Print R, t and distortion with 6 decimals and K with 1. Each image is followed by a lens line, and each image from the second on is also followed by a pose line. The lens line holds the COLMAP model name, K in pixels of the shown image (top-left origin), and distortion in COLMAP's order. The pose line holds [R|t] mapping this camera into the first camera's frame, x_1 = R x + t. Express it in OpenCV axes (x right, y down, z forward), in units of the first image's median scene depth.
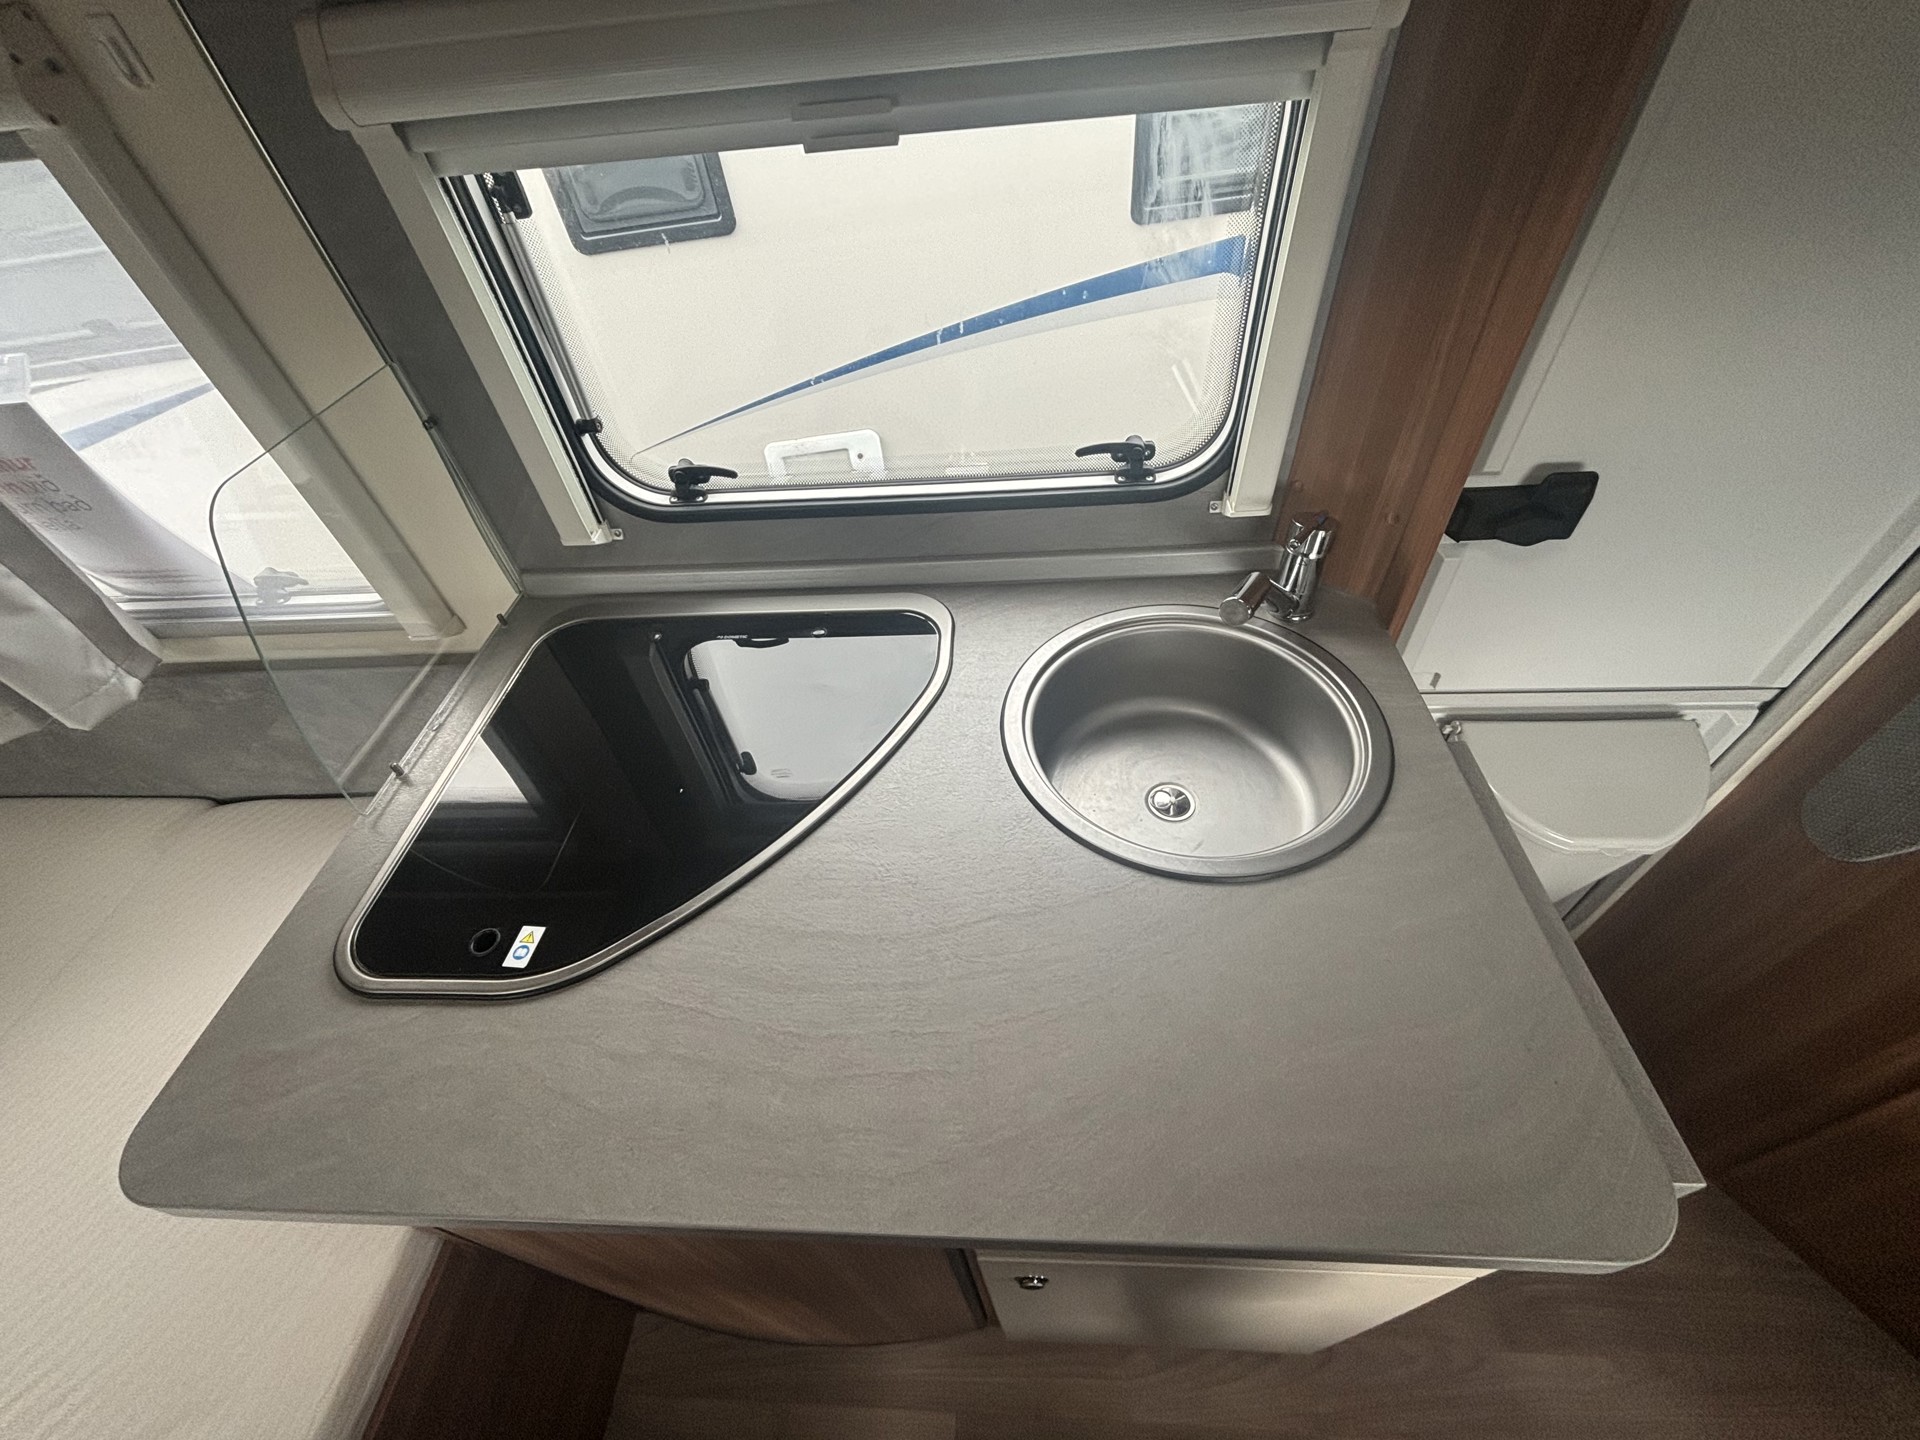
lens RADIAL K [[779.2, 0, 961.0], [0, 779.2, 729.6], [0, 0, 1]] dist [-0.009346, -0.000533]
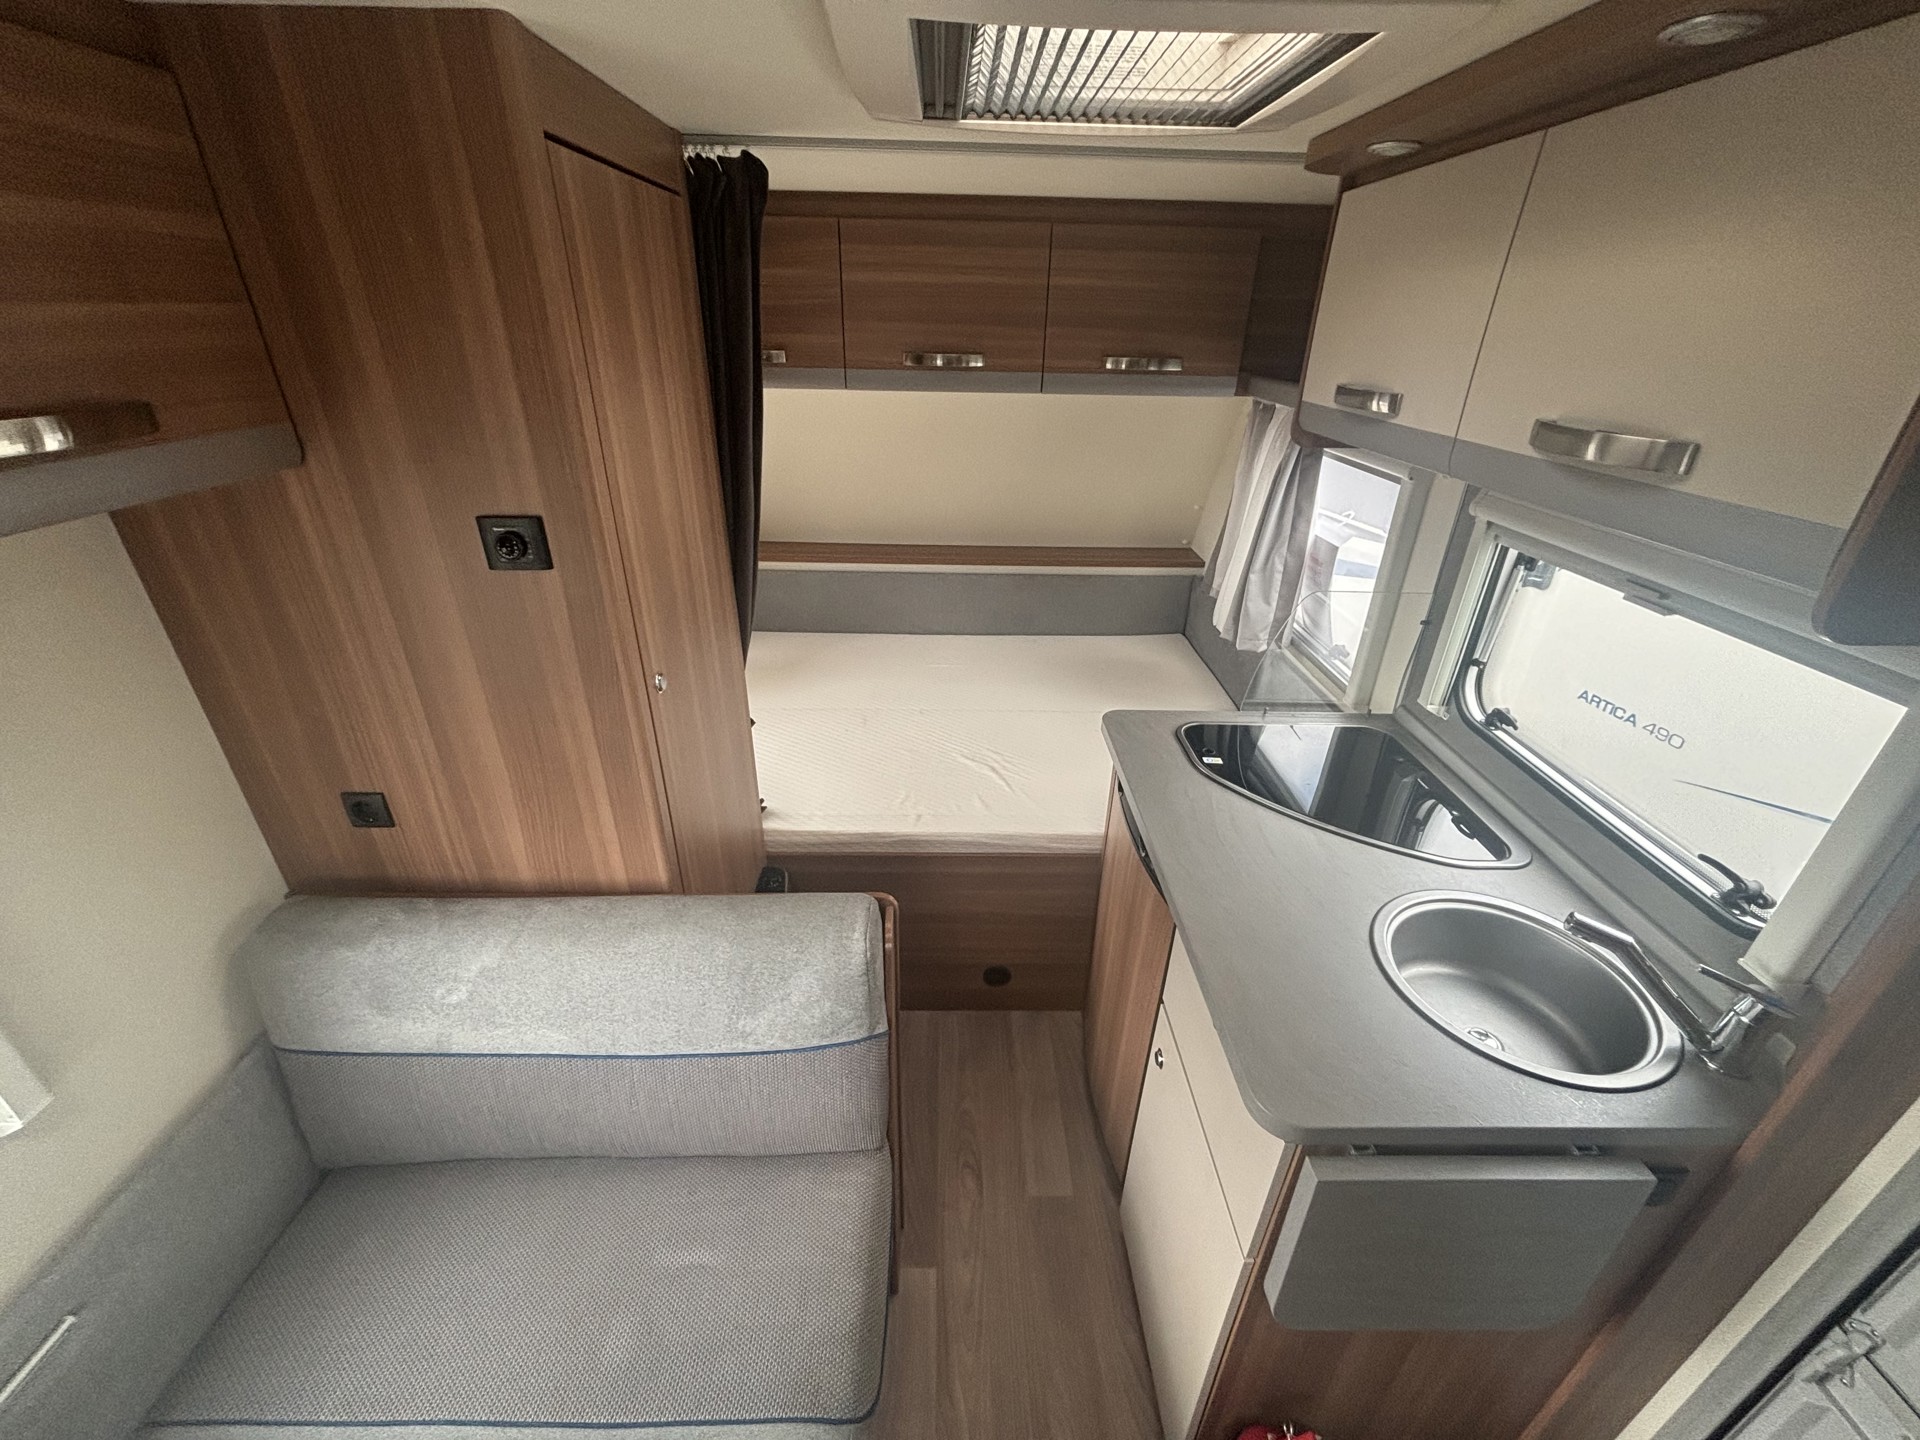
lens RADIAL K [[779.2, 0, 954.4], [0, 779.2, 724.1], [0, 0, 1]] dist [-0.009346, -0.000533]
pose [[0.047882, 0.524589, -0.850008, 1.013558], [-0.742687, 0.587744, 0.320895, 0.019302], [0.667925, 0.615925, 0.417748, -0.462261]]
